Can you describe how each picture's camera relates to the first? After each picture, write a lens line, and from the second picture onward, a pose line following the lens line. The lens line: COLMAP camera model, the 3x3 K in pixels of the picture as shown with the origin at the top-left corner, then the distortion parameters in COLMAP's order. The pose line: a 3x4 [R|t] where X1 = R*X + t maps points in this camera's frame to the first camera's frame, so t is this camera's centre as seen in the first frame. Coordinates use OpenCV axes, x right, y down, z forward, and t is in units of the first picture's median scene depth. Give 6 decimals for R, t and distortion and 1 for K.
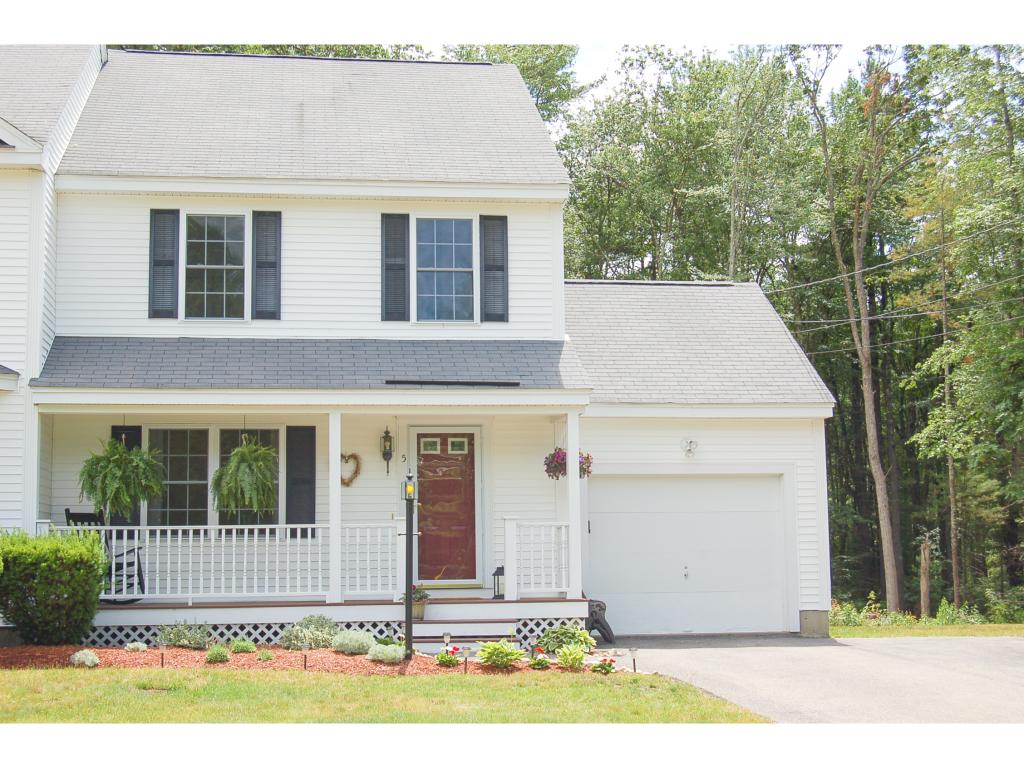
lens RADIAL K [[1408.3, 0, 512.0], [0, 1408.3, 384.0], [0, 0, 1]] dist [-0.006691, 0.020569]
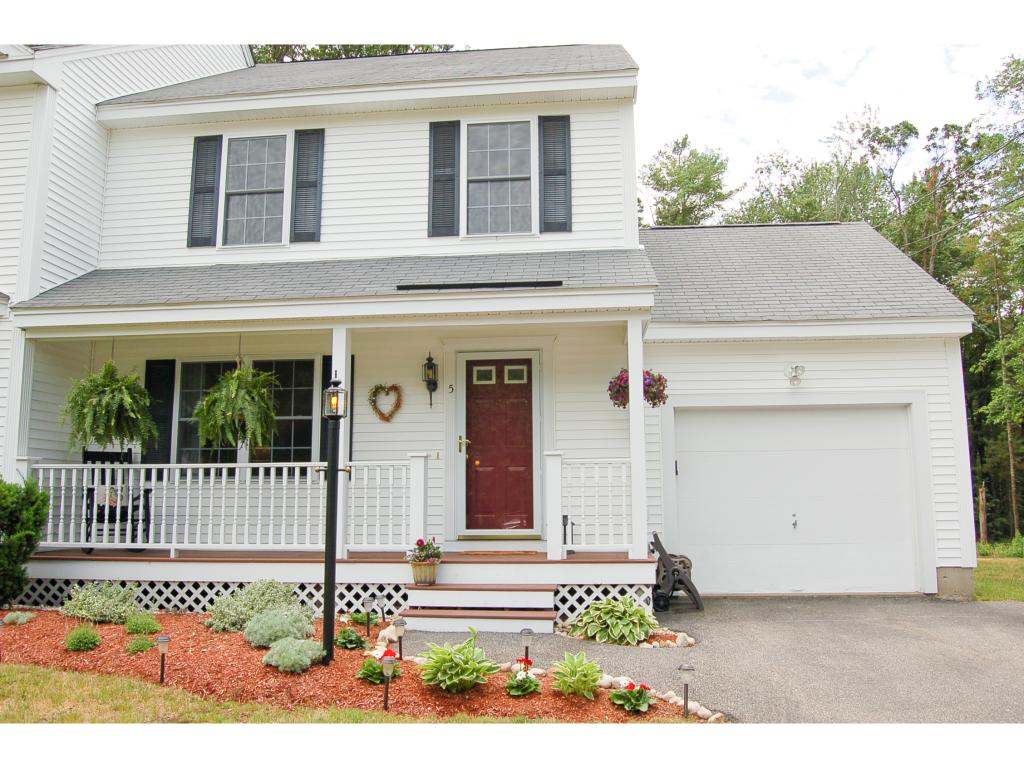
lens RADIAL K [[813.8, 0, 512.0], [0, 813.8, 384.0], [0, 0, 1]] dist [-0.103116, 0.068285]
pose [[0.972934, -0.026832, -0.229518, 0.075166], [0.022832, 0.999538, -0.020069, 0.060398], [0.229951, 0.014285, 0.973097, 0.516873]]
